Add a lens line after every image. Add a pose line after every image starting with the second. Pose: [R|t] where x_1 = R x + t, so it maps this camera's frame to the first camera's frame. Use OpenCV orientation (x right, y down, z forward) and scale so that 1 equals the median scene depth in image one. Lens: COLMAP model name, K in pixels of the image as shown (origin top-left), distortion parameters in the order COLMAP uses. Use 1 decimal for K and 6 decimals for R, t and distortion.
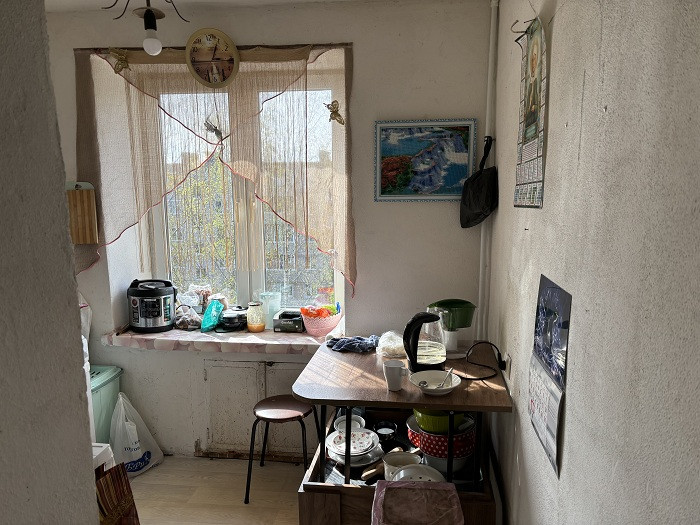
lens RADIAL K [[527.3, 0, 351.0], [0, 527.3, 266.3], [0, 0, 1]] dist [0.055575, -0.075170]
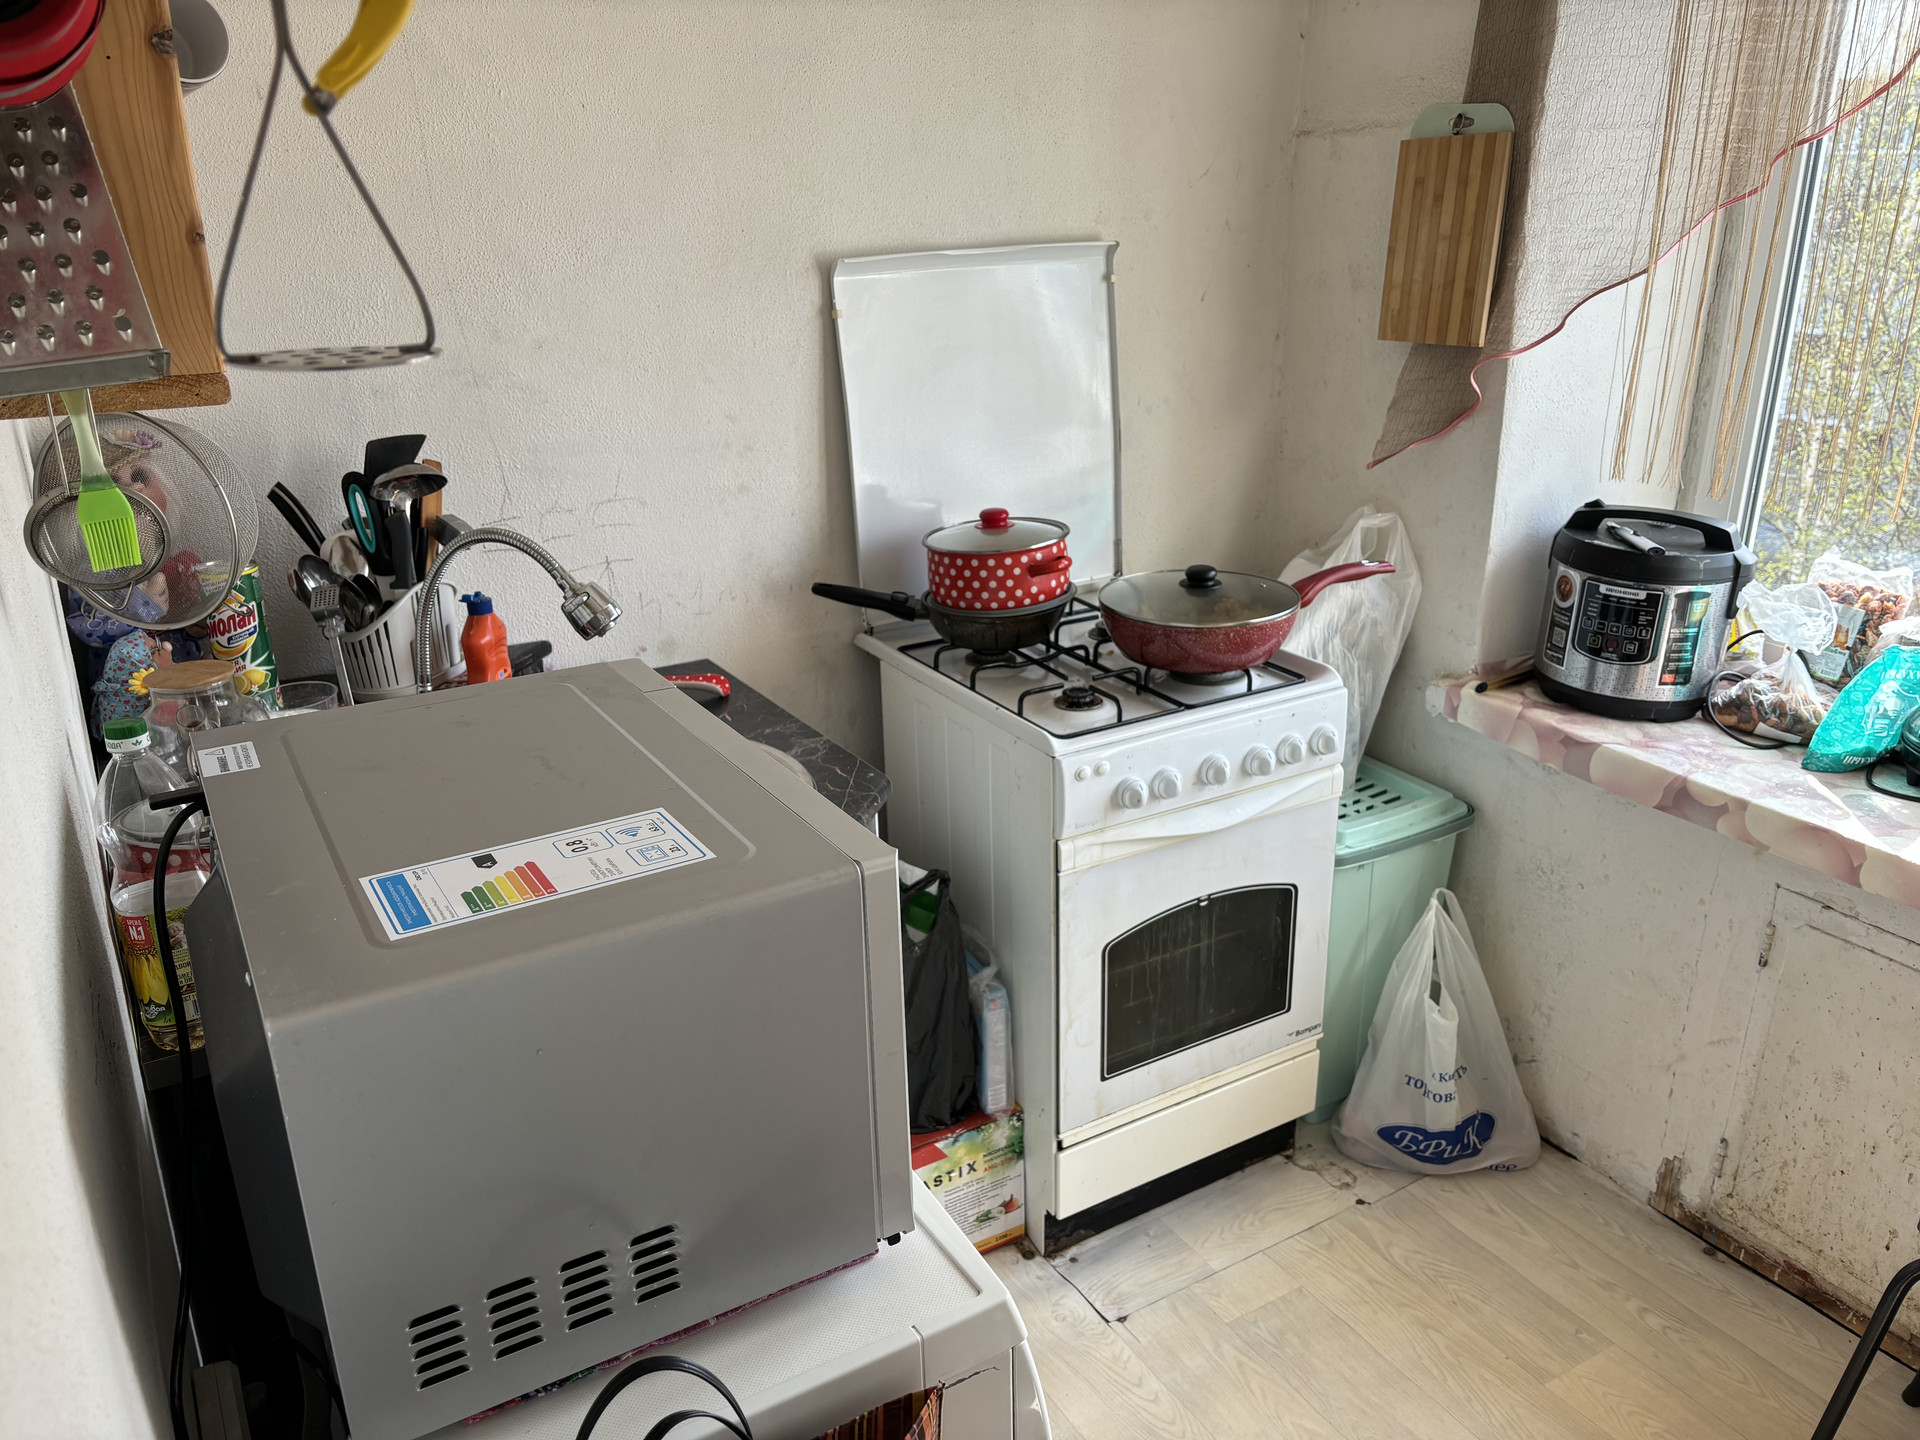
lens RADIAL K [[1446.2, 0, 962.6], [0, 1446.2, 730.4], [0, 0, 1]] dist [0.055575, -0.075170]
pose [[0.627197, 0.282307, -0.725897, -0.048296], [-0.116784, 0.955550, 0.270715, -0.025688], [0.770055, -0.085018, 0.632287, 0.301606]]
